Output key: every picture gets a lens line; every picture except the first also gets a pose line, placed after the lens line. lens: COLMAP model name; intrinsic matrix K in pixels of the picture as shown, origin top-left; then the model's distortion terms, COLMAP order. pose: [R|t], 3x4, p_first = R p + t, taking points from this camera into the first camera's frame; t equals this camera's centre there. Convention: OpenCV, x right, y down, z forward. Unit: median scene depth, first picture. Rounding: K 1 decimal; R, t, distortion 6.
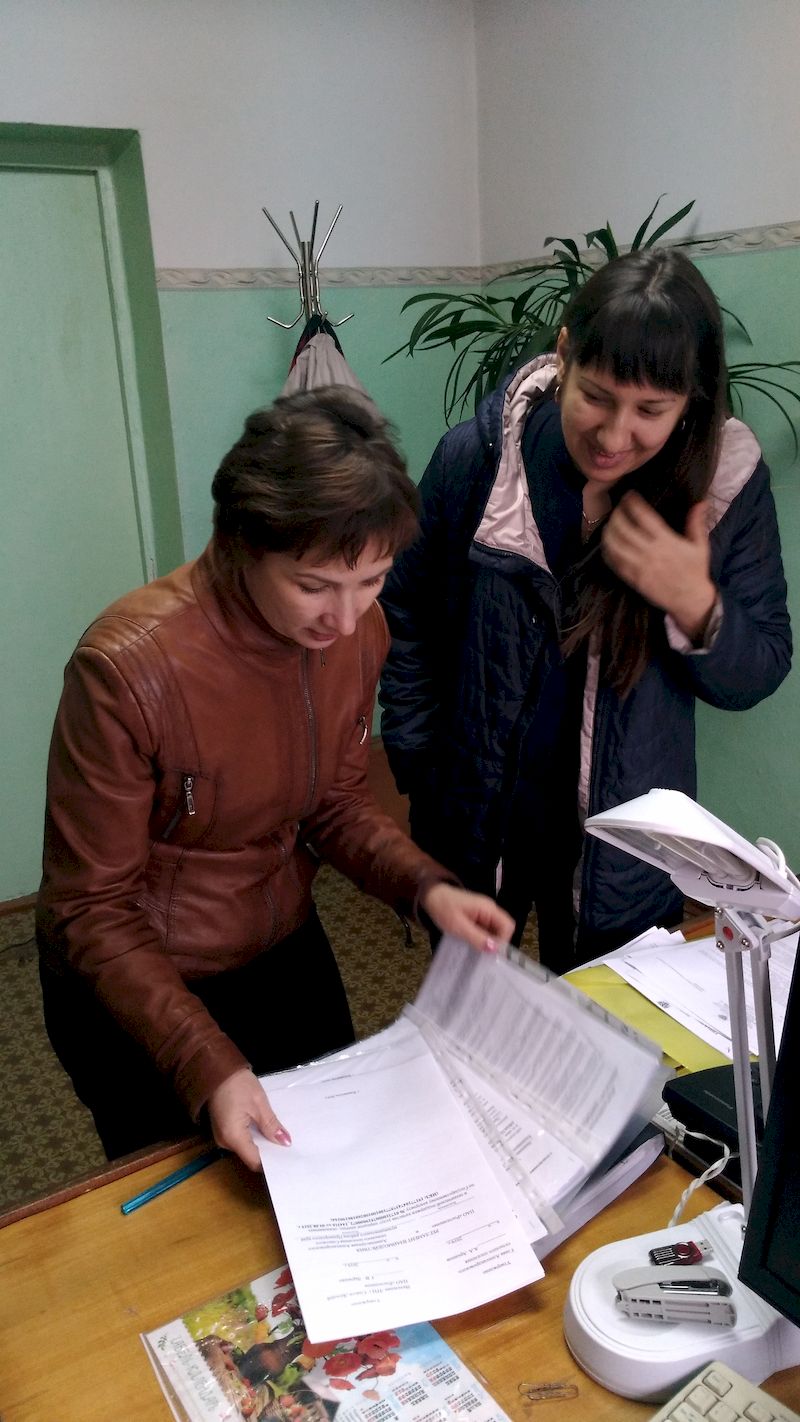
lens RADIAL K [[1119.6, 0, 371.7], [0, 1119.6, 701.7], [0, 0, 1]] dist [0.109263, -0.187957]
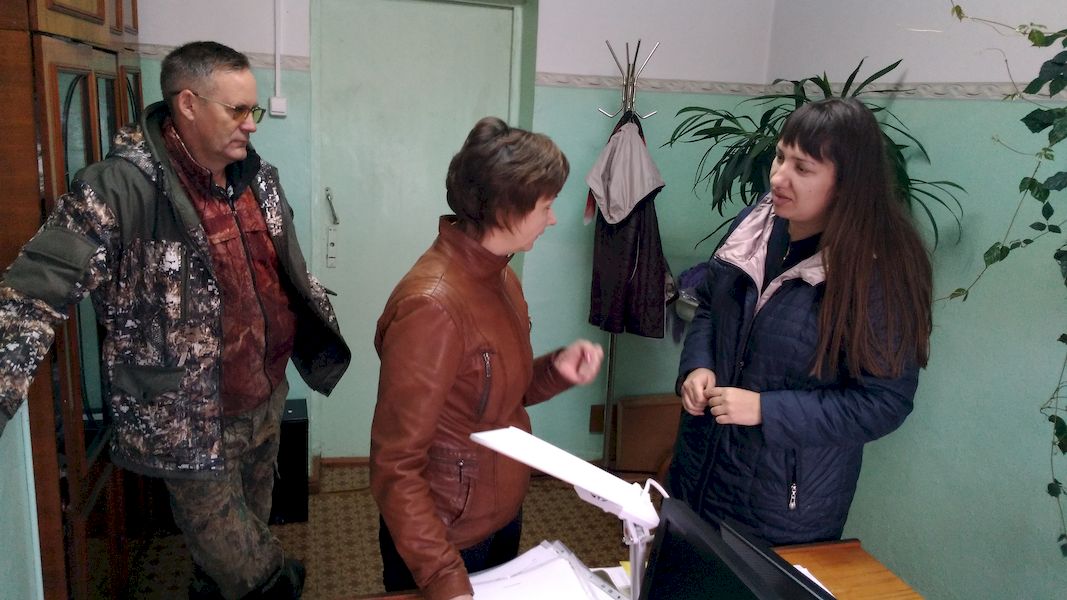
lens RADIAL K [[840.1, 0, 536.4], [0, 840.1, 290.5], [0, 0, 1]] dist [0.109263, -0.187957]
pose [[0.957457, 0.152643, -0.244902, 0.147216], [-0.171731, 0.983408, -0.058450, -0.017521], [0.231916, 0.098021, 0.967784, -0.102335]]
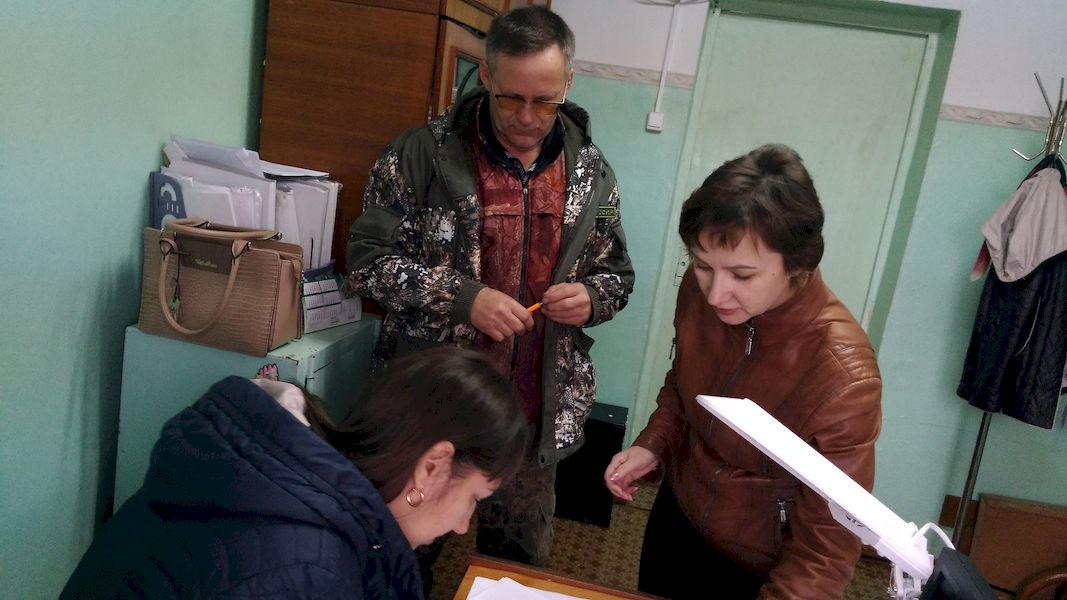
lens RADIAL K [[840.1, 0, 534.6], [0, 840.1, 296.2], [0, 0, 1]] dist [0.109263, -0.187957]
pose [[0.719470, 0.281144, -0.635075, 0.186844], [-0.358903, 0.933352, 0.006591, 0.009818], [0.594602, 0.223188, 0.772422, -0.050731]]
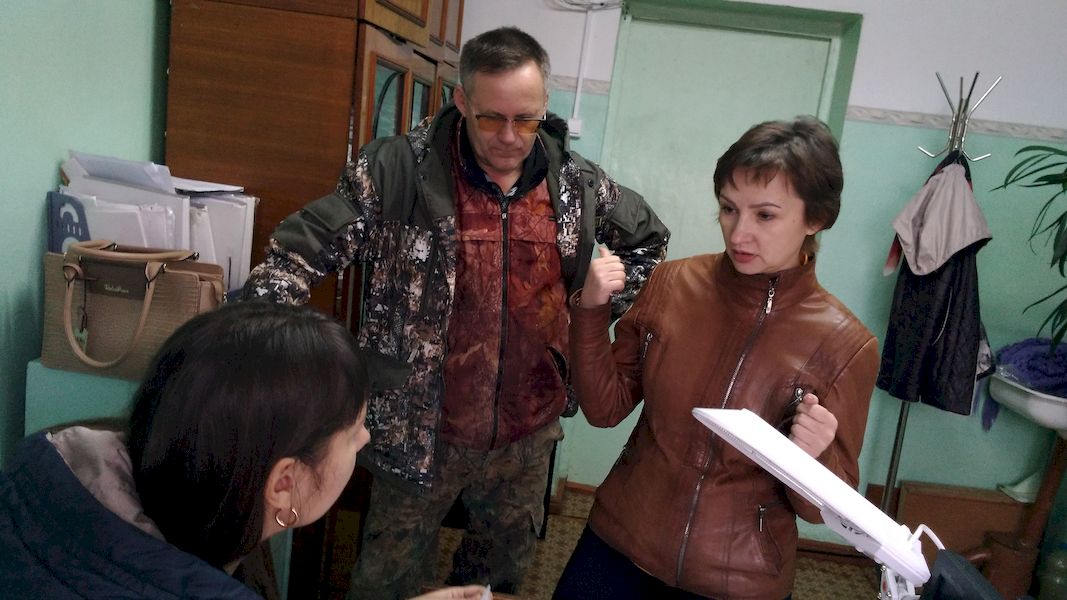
lens RADIAL K [[840.1, 0, 533.2], [0, 840.1, 298.1], [0, 0, 1]] dist [0.109263, -0.187957]
pose [[0.795638, 0.243584, -0.554641, 0.154127], [-0.317160, 0.947577, -0.038818, 0.016915], [0.516110, 0.206795, 0.831184, -0.048345]]
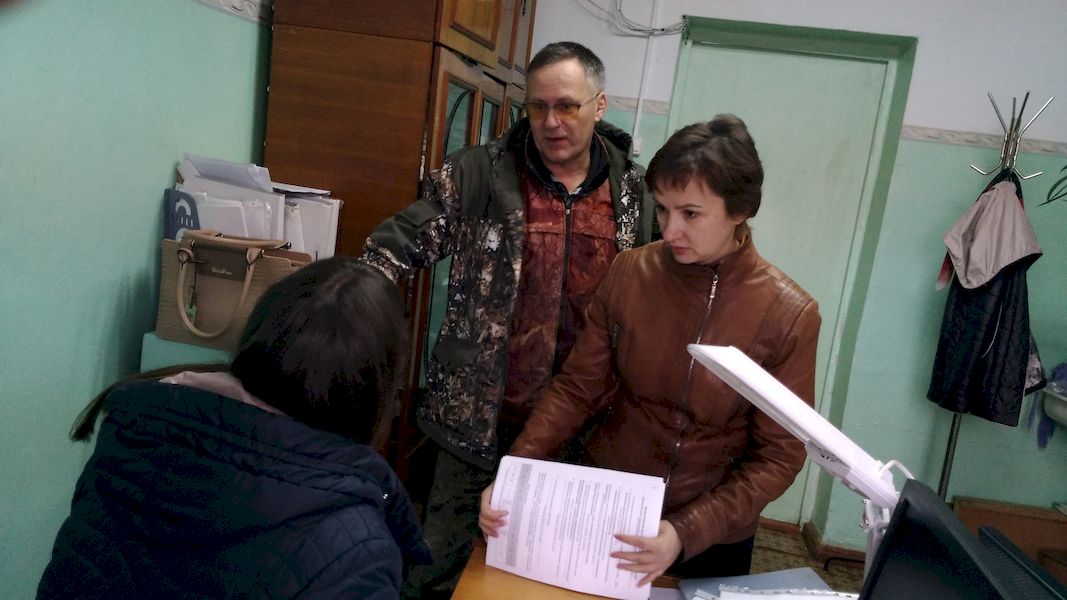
lens RADIAL K [[840.1, 0, 530.9], [0, 840.1, 297.1], [0, 0, 1]] dist [0.109263, -0.187957]
pose [[0.738153, 0.240133, -0.630449, 0.212400], [-0.341944, 0.938745, -0.042800, 0.041847], [0.581554, 0.247171, 0.775049, -0.085840]]
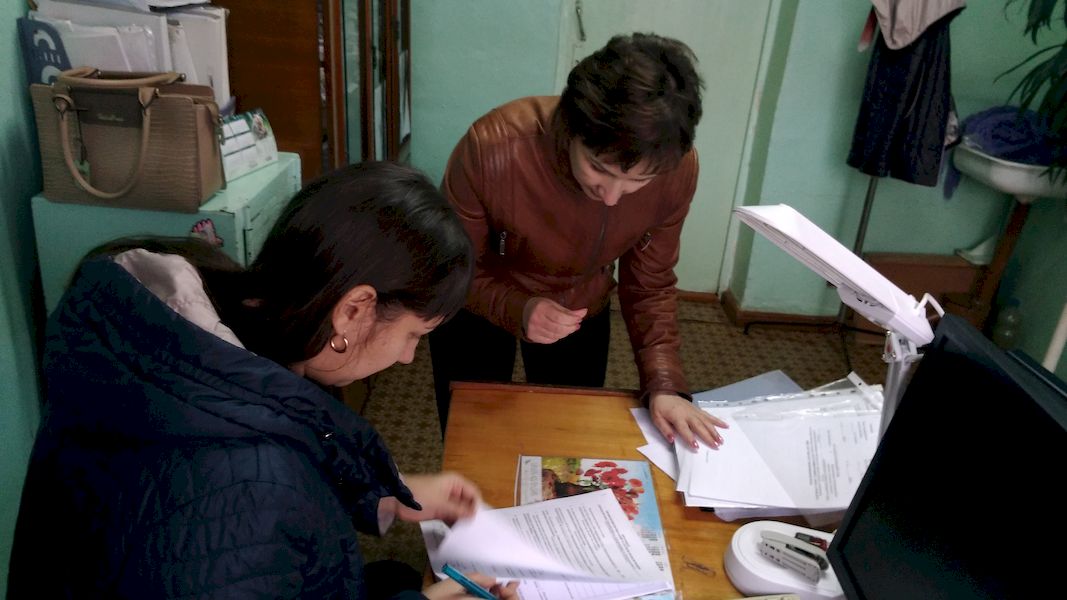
lens RADIAL K [[840.1, 0, 526.1], [0, 840.1, 303.2], [0, 0, 1]] dist [0.109263, -0.187957]
pose [[0.837094, 0.312502, -0.449016, 0.134557], [-0.257036, 0.949217, 0.181439, 0.020974], [0.482914, -0.036468, 0.874908, -0.082895]]
